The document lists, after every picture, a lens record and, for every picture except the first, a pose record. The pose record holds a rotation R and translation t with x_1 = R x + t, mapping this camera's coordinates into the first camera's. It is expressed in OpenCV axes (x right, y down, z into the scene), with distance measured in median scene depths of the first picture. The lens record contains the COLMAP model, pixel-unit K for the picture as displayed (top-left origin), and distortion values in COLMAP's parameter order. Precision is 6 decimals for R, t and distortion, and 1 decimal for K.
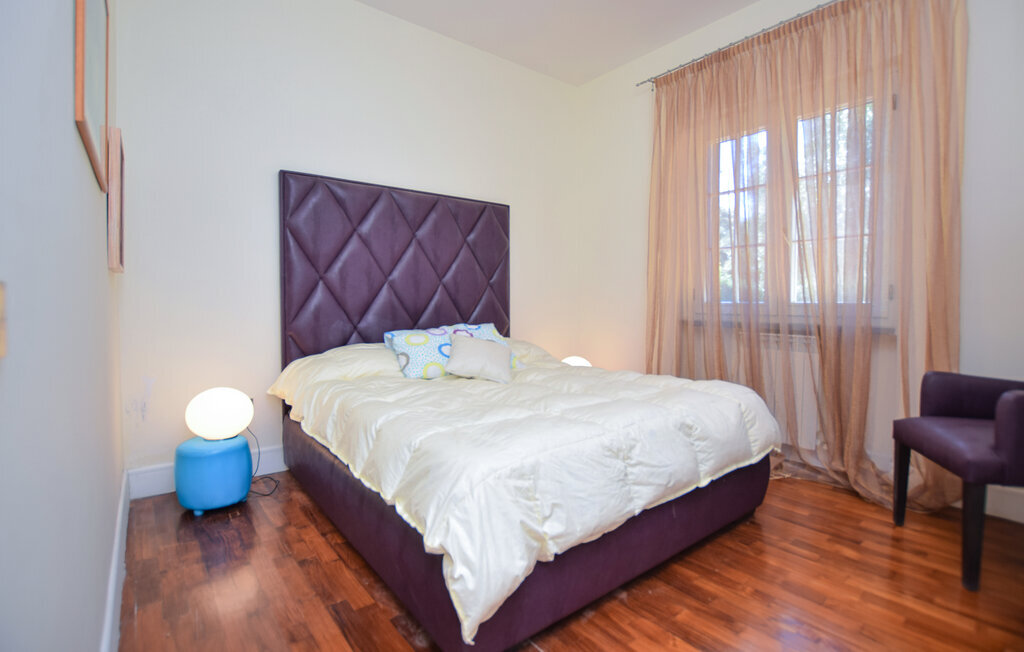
lens RADIAL K [[470.9, 0, 511.7], [0, 470.9, 310.6], [0, 0, 1]] dist [-0.038897, -0.000677]
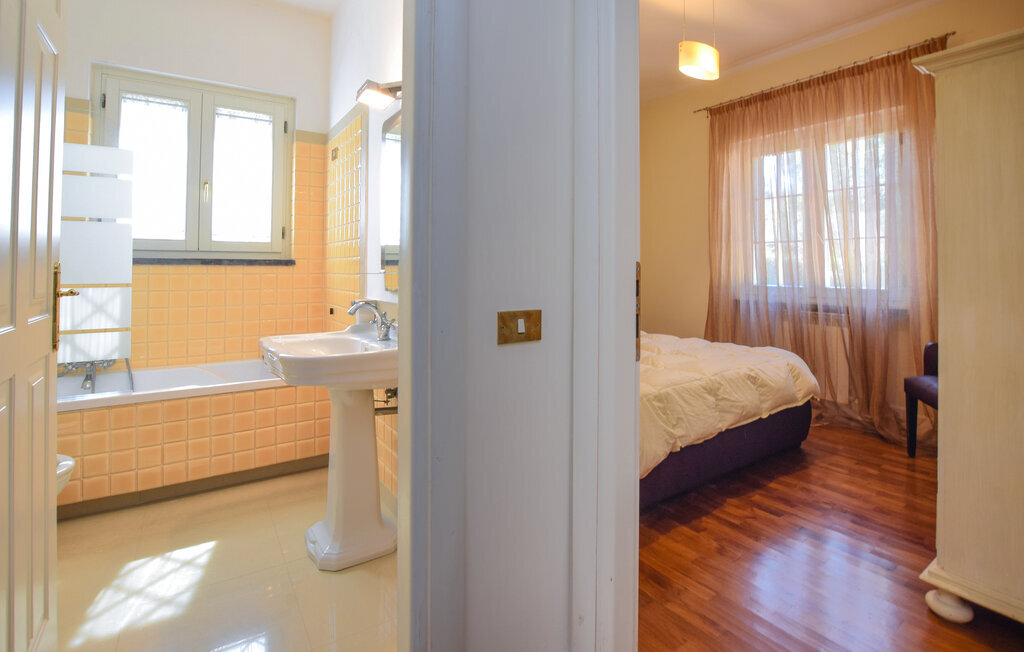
lens RADIAL K [[474.7, 0, 507.6], [0, 474.7, 253.9], [0, 0, 1]] dist [-0.038279, 0.000145]
pose [[0.997574, -0.002699, -0.069567, -0.338572], [-0.001215, 0.998421, -0.056161, -0.068246], [0.069608, 0.056109, 0.995995, -0.642182]]
